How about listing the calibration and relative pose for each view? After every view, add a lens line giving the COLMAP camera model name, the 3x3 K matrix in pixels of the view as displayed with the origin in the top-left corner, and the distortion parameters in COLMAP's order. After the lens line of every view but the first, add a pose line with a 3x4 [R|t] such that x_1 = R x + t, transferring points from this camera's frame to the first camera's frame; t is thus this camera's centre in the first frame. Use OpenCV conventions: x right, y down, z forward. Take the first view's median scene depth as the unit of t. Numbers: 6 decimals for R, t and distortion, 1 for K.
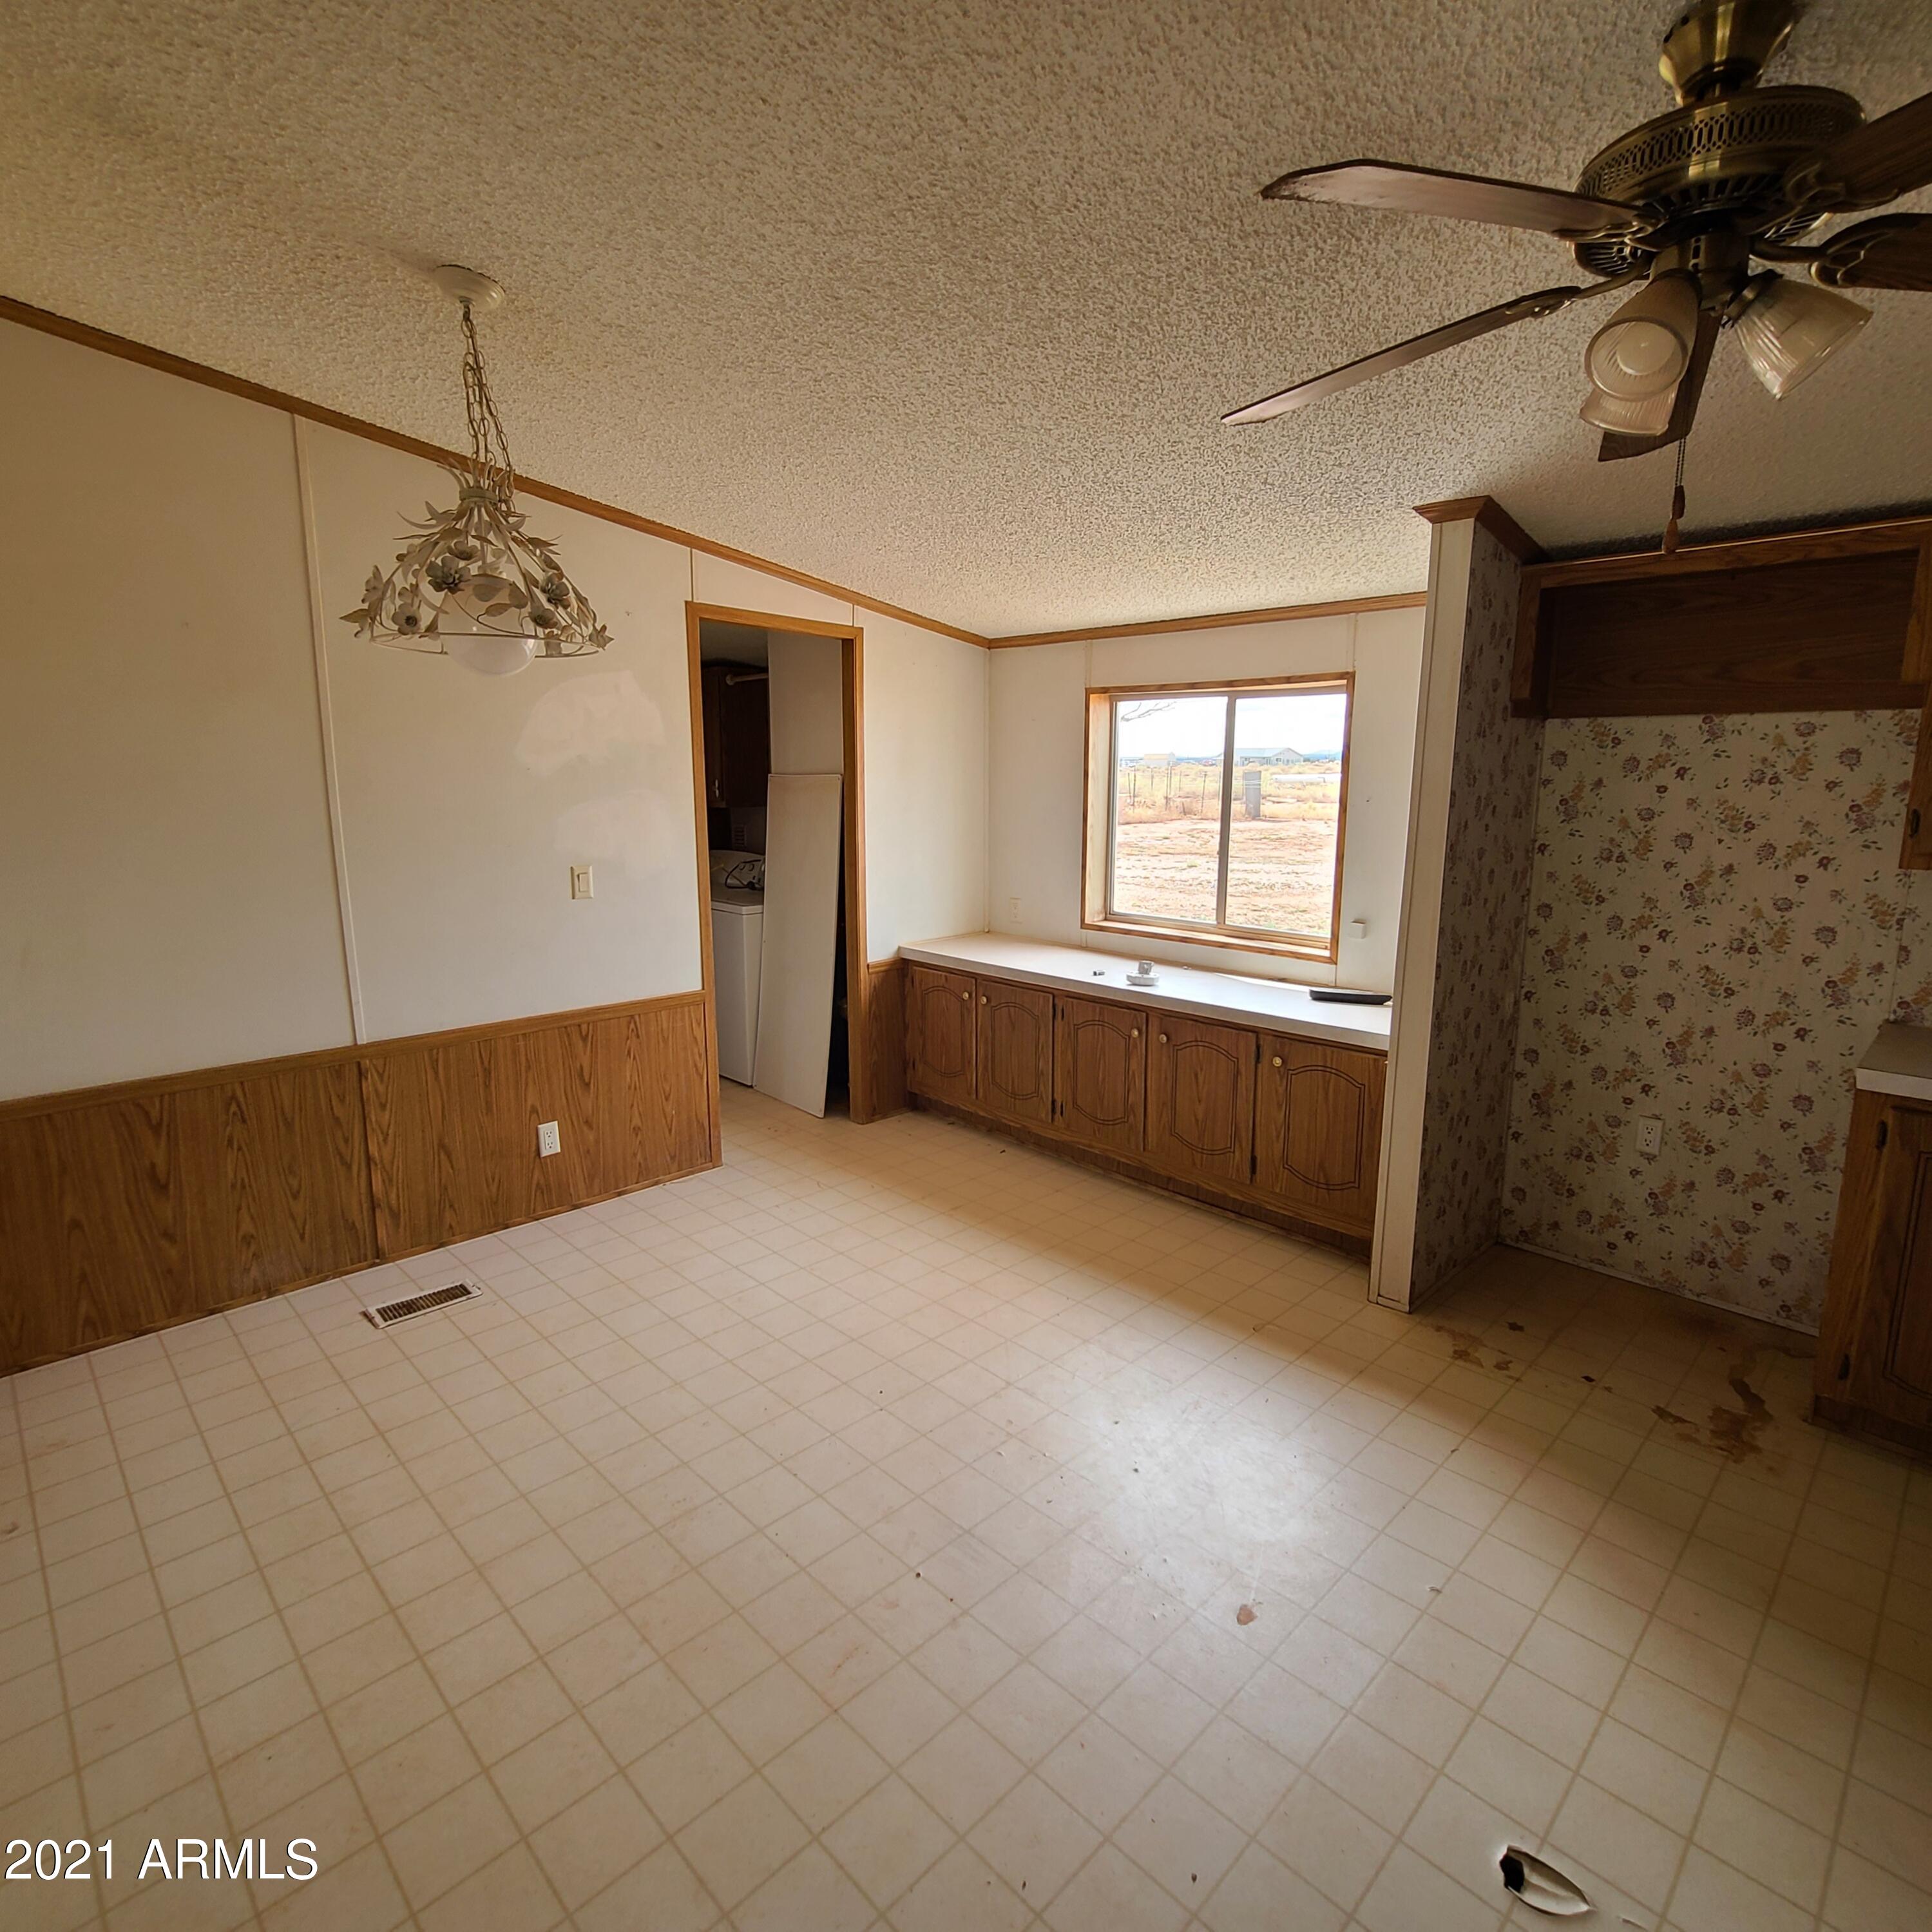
lens RADIAL K [[1059.8, 0, 972.0], [0, 1059.8, 960.7], [0, 0, 1]] dist [-0.004738, 0.000563]
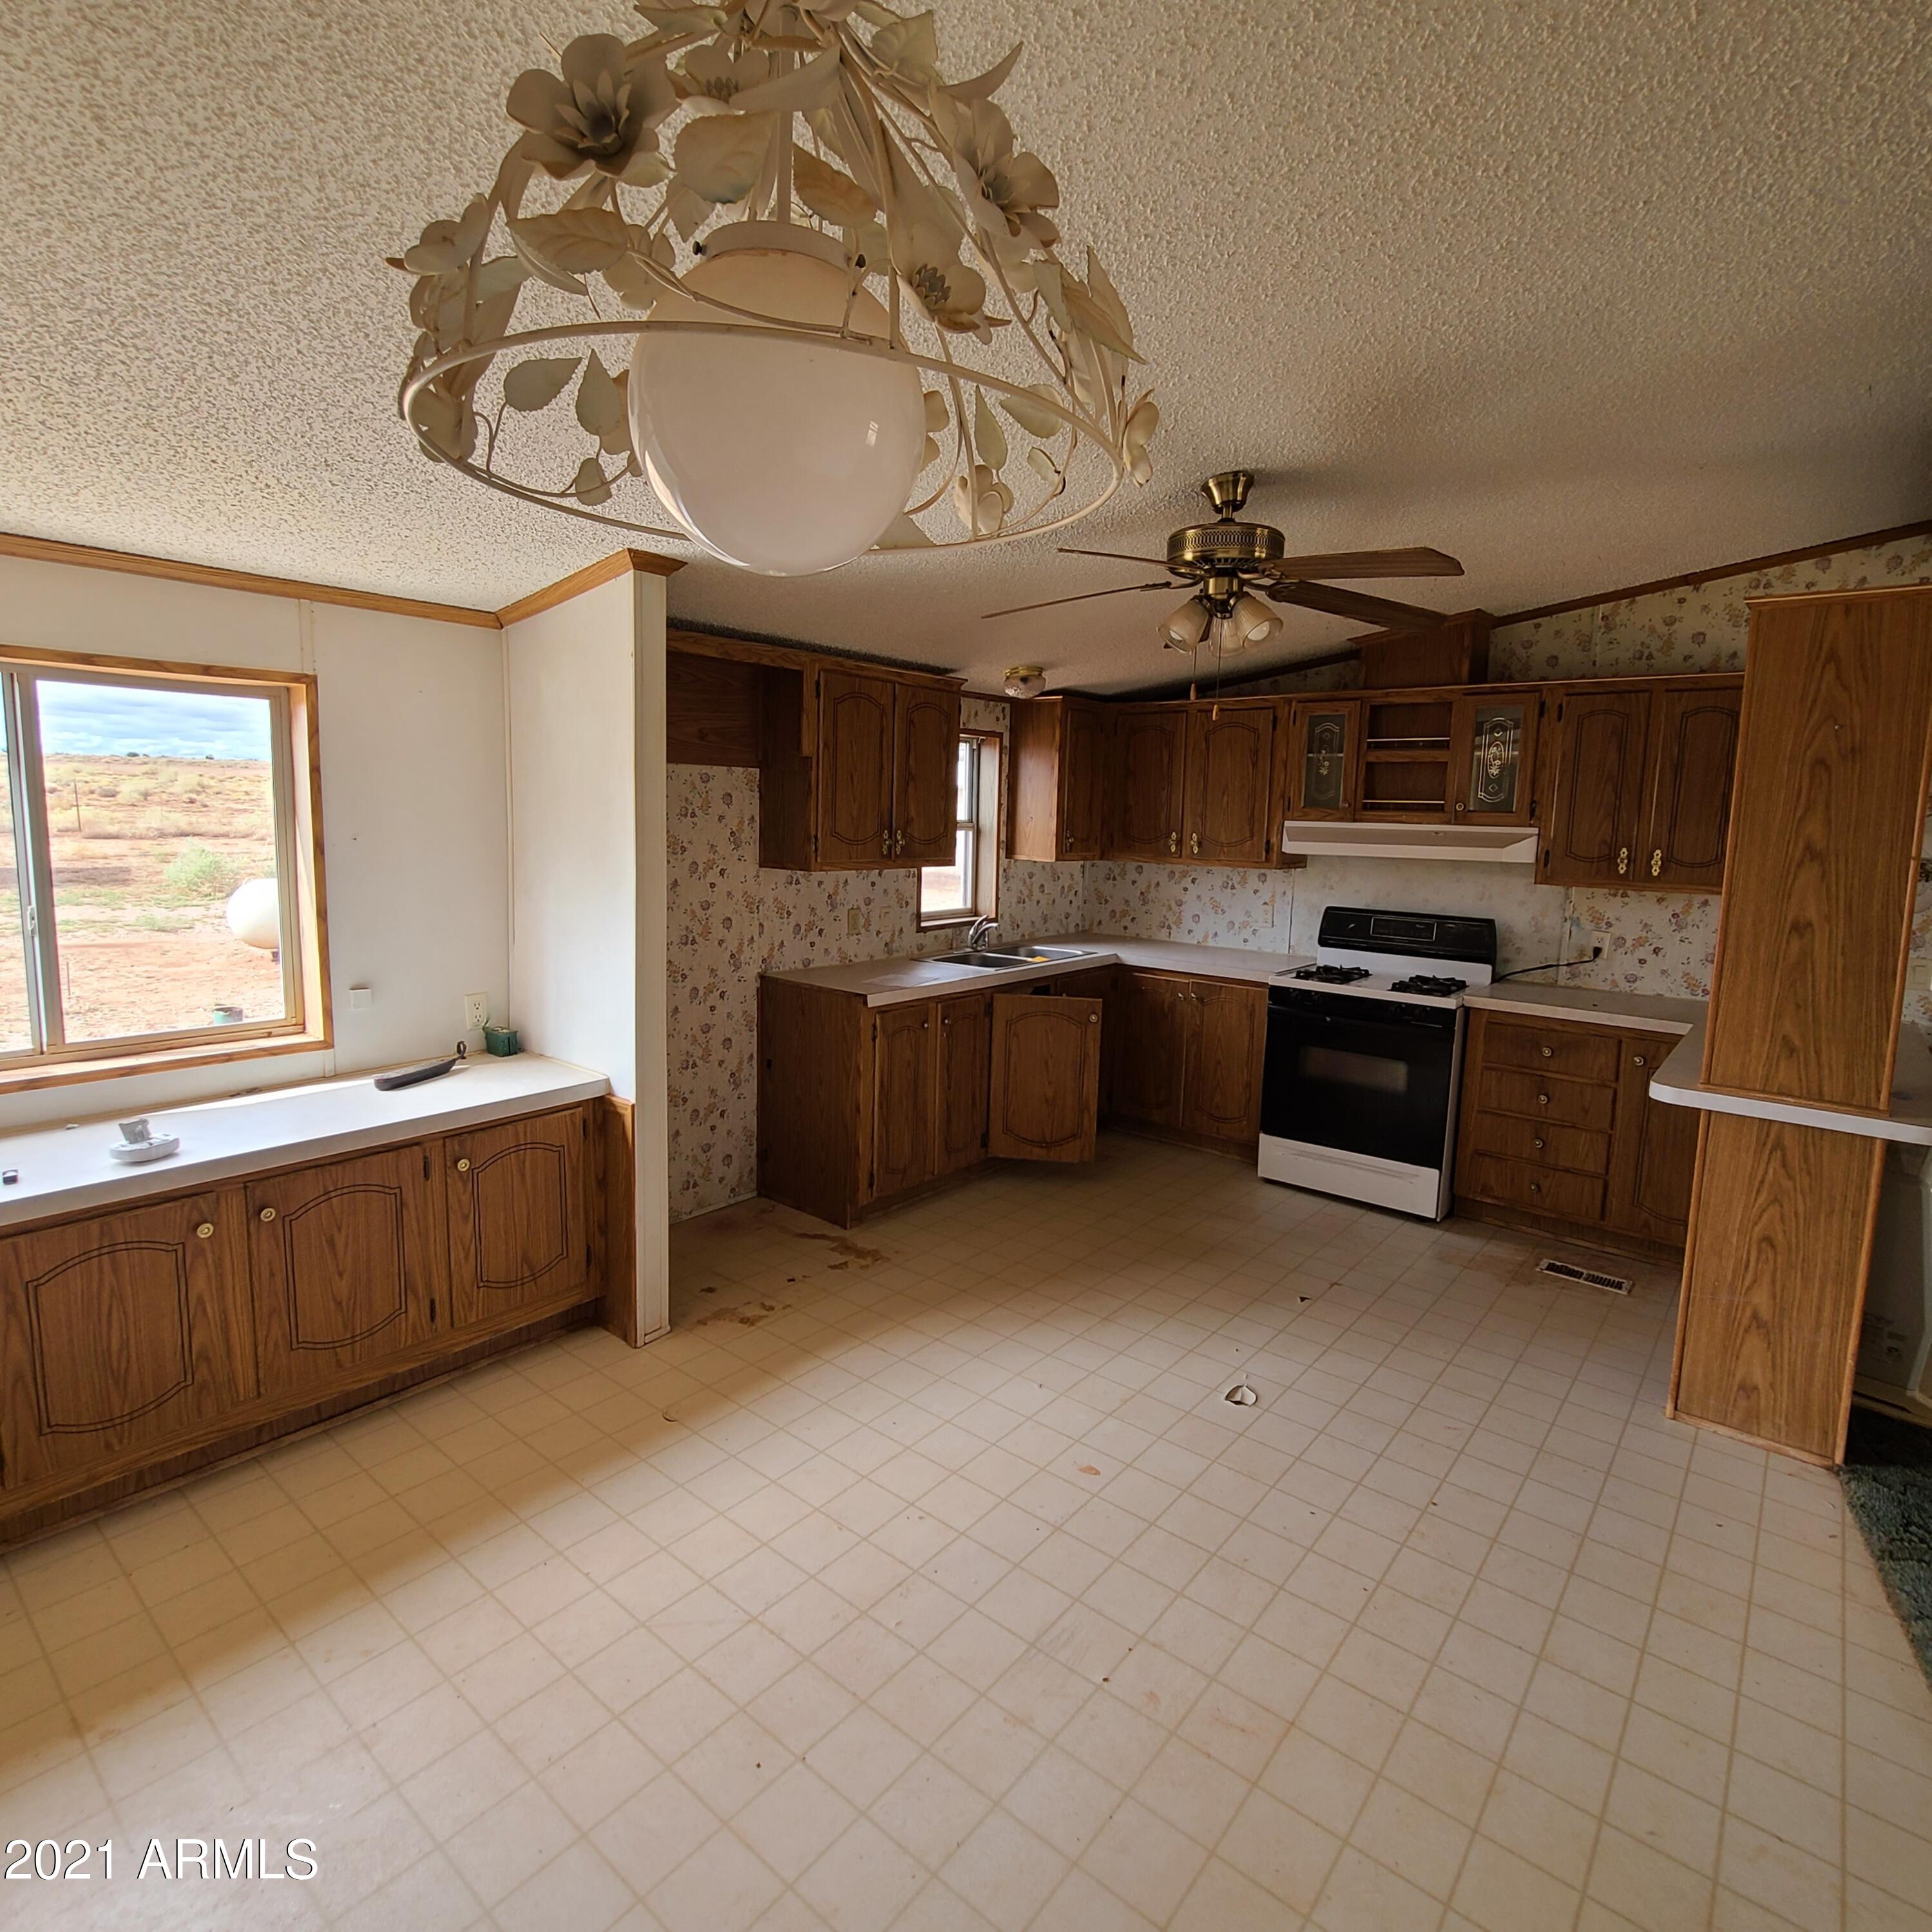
lens RADIAL K [[1059.8, 0, 971.1], [0, 1059.8, 951.5], [0, 0, 1]] dist [-0.004738, 0.000563]
pose [[-0.109426, -0.138750, 0.984263, -0.628938], [0.149279, 0.976685, 0.154278, -0.155635], [-0.982722, 0.163811, -0.086162, 0.796995]]
